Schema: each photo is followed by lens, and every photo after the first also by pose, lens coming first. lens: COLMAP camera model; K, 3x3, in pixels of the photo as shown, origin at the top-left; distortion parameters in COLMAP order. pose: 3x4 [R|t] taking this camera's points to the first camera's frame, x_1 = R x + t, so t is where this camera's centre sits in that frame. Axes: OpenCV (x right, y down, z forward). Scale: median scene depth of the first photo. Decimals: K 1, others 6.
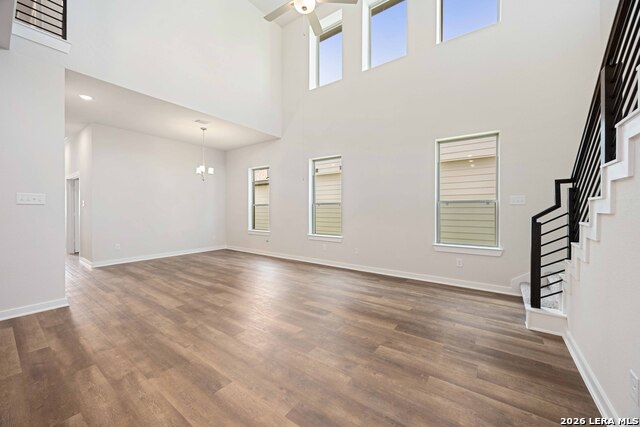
lens RADIAL K [[244.4, 0, 322.1], [0, 244.4, 210.9], [0, 0, 1]] dist [-0.002503, -0.000161]
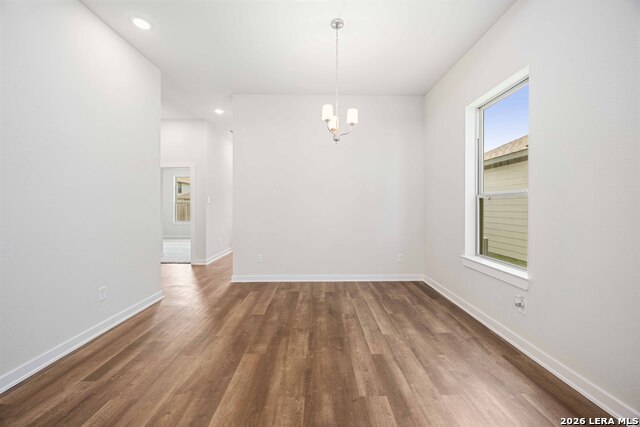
lens RADIAL K [[239.2, 0, 321.0], [0, 239.2, 207.6], [0, 0, 1]] dist [-0.002730, -0.000200]
pose [[0.600432, 0.002815, -0.799671, -0.285985], [-0.002274, 0.999996, 0.001813, -0.008274], [0.799672, 0.000730, 0.600436, 1.315547]]
